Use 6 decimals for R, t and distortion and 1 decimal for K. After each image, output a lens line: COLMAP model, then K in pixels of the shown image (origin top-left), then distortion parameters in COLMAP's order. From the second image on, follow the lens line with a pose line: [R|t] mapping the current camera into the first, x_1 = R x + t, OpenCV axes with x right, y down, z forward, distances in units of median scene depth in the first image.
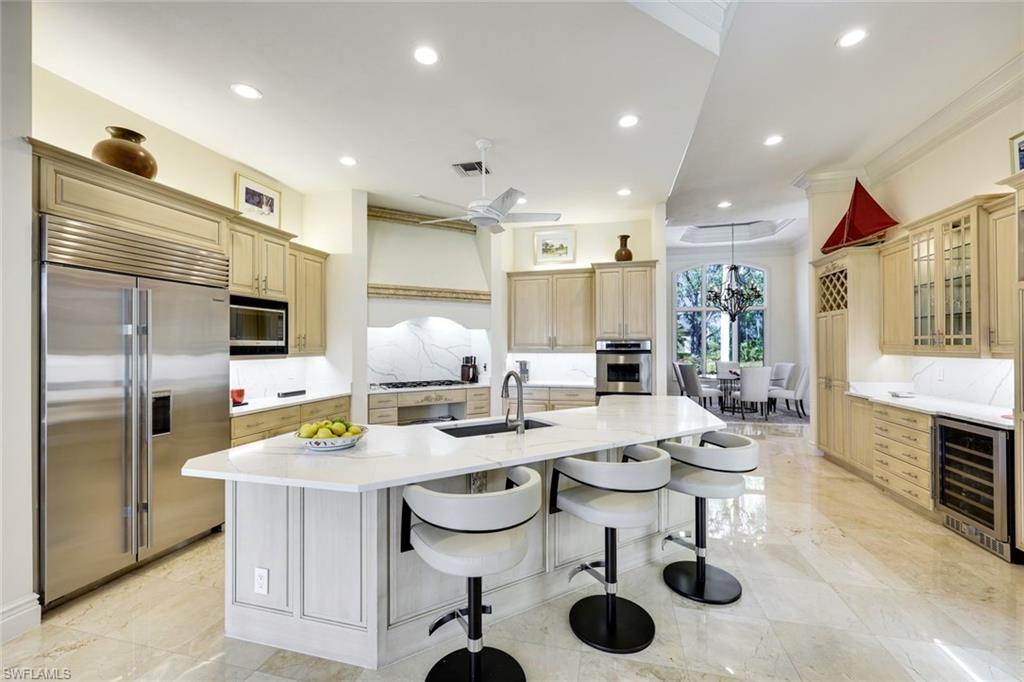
lens RADIAL K [[412.3, 0, 515.7], [0, 412.3, 341.8], [0, 0, 1]] dist [-0.002110, 0.000501]
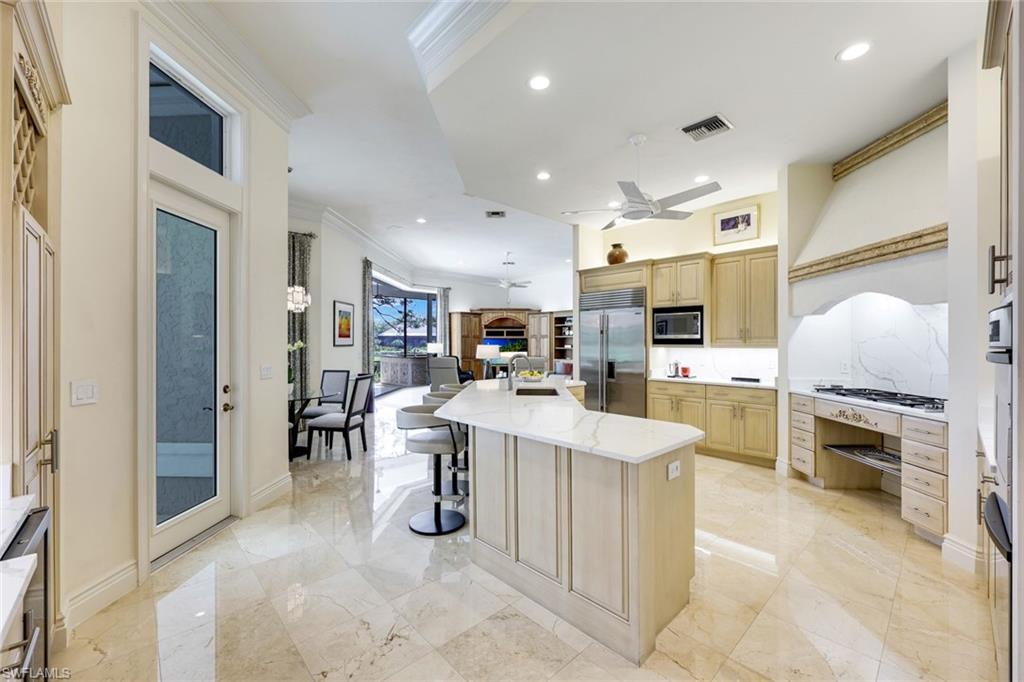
lens RADIAL K [[412.3, 0, 518.5], [0, 412.3, 343.2], [0, 0, 1]] dist [-0.002110, 0.000501]
pose [[-0.528264, 0.006743, -0.849054, 0.798520], [0.011576, 0.999933, 0.000739, 0.015851], [0.849001, -0.009438, -0.528306, 1.099475]]
